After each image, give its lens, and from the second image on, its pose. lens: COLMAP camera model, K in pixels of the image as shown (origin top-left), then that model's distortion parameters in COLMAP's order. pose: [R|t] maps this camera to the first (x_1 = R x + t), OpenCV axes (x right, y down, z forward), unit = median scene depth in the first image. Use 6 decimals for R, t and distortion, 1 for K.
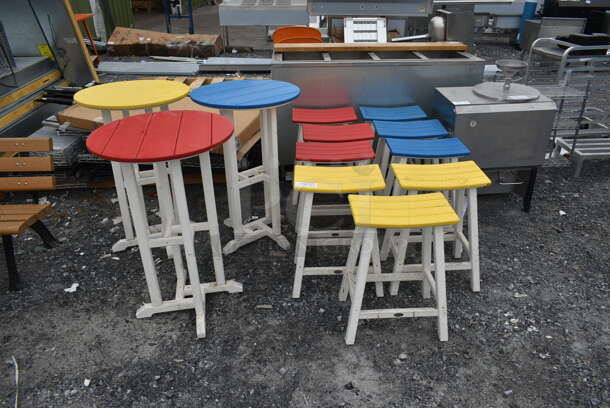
lens RADIAL K [[469.3, 0, 306.7], [0, 469.3, 204.5], [0, 0, 1]] dist [-0.024577, 0.015031]
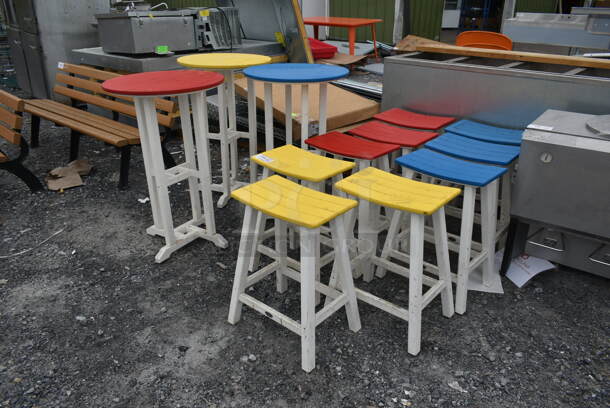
lens RADIAL K [[469.3, 0, 307.4], [0, 469.3, 203.4], [0, 0, 1]] dist [-0.024577, 0.015031]
pose [[0.732440, 0.290674, -0.615662, 0.635387], [-0.319902, 0.945172, 0.065665, -0.041700], [0.600994, 0.148856, 0.785269, 0.260711]]
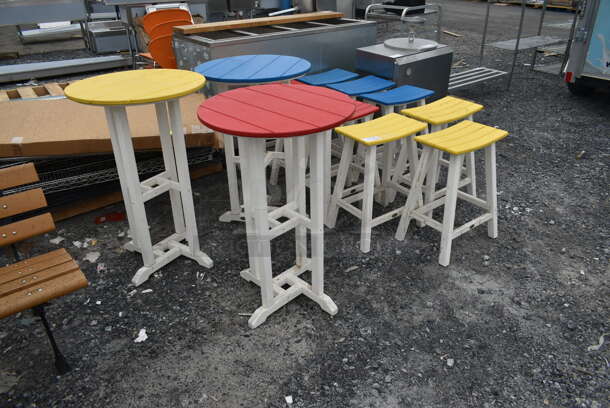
lens RADIAL K [[469.3, 0, 308.1], [0, 469.3, 203.3], [0, 0, 1]] dist [-0.024577, 0.015031]
pose [[0.818729, -0.275230, 0.503917, -0.617425], [0.270978, 0.958957, 0.083499, -0.026989], [-0.506216, 0.068188, 0.859707, 0.161553]]
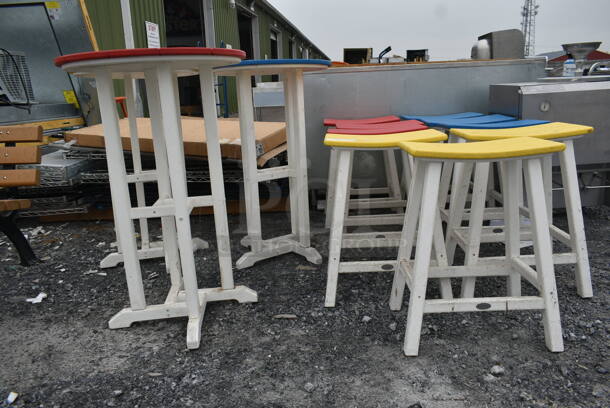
lens RADIAL K [[469.3, 0, 306.0], [0, 469.3, 204.4], [0, 0, 1]] dist [-0.024577, 0.015031]
pose [[0.997042, -0.020103, -0.074188, -0.002347], [0.001307, 0.969487, -0.245138, 0.220329], [0.076852, 0.244316, 0.966645, 0.260155]]
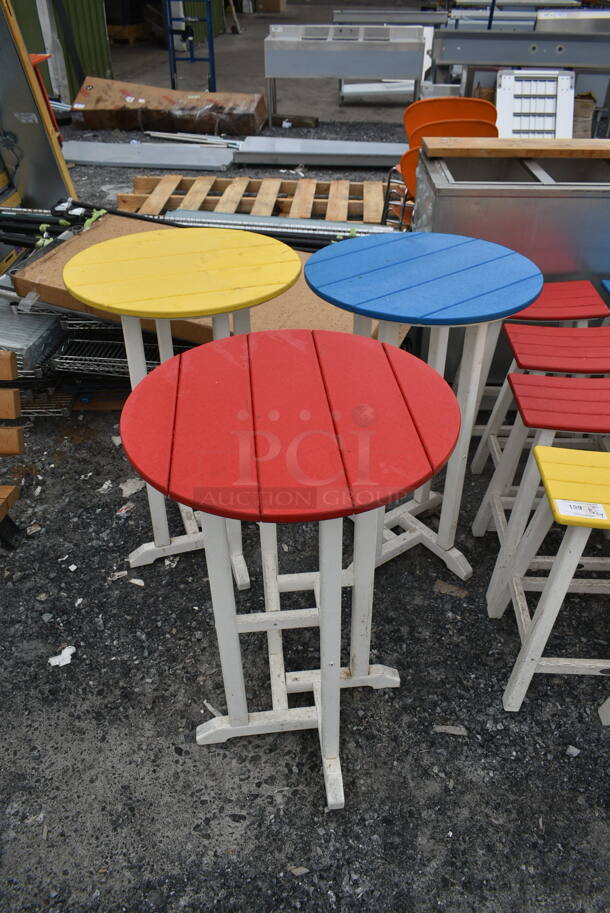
lens RADIAL K [[702.4, 0, 304.7], [0, 702.4, 453.8], [0, 0, 1]] dist [-0.024577, 0.015031]
pose [[0.997130, 0.046527, -0.059717, -0.205606], [-0.037565, 0.988968, 0.143289, -0.163533], [0.065725, -0.140634, 0.987878, 0.293825]]
